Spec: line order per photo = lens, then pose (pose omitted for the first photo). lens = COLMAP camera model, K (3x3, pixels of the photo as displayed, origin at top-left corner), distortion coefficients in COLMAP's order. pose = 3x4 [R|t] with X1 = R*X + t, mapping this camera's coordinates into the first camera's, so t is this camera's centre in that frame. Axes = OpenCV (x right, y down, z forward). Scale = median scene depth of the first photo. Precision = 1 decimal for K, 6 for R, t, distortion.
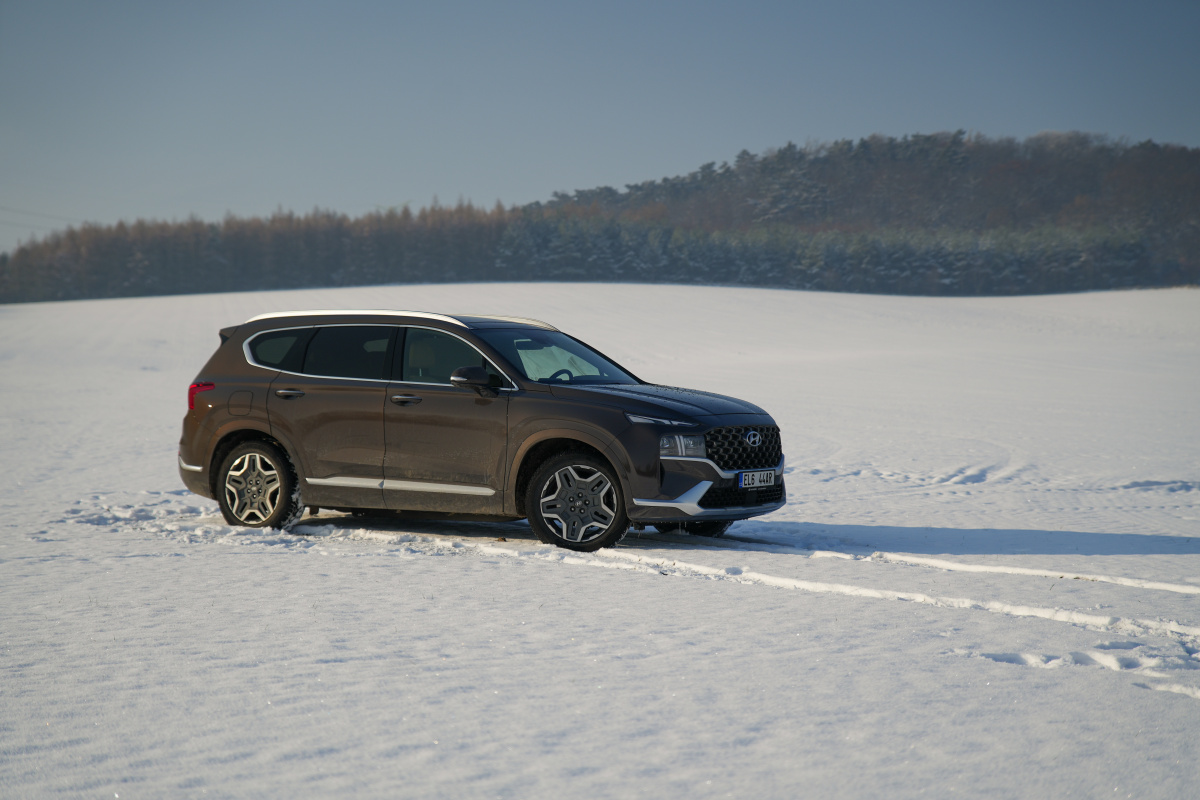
lens RADIAL K [[2382.8, 0, 599.9], [0, 2382.8, 400.0], [0, 0, 1]] dist [0.049202, 0.000000]
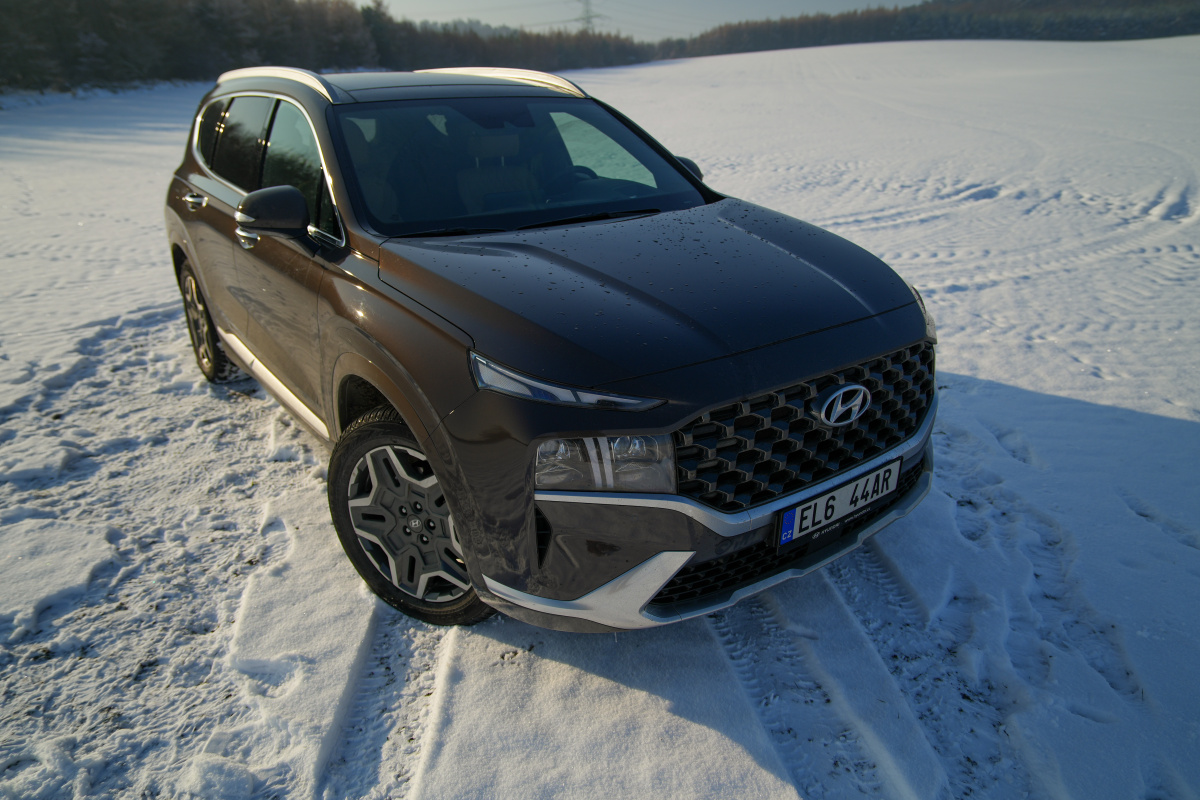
lens RADIAL K [[799.3, 0, 599.4], [0, 799.3, 402.2], [0, 0, 1]] dist [0.008846, -0.004179]
pose [[0.931468, 0.119014, -0.343807, 0.044928], [0.012622, 0.933843, 0.357461, -0.019696], [0.363604, -0.337304, 0.868342, 0.544336]]
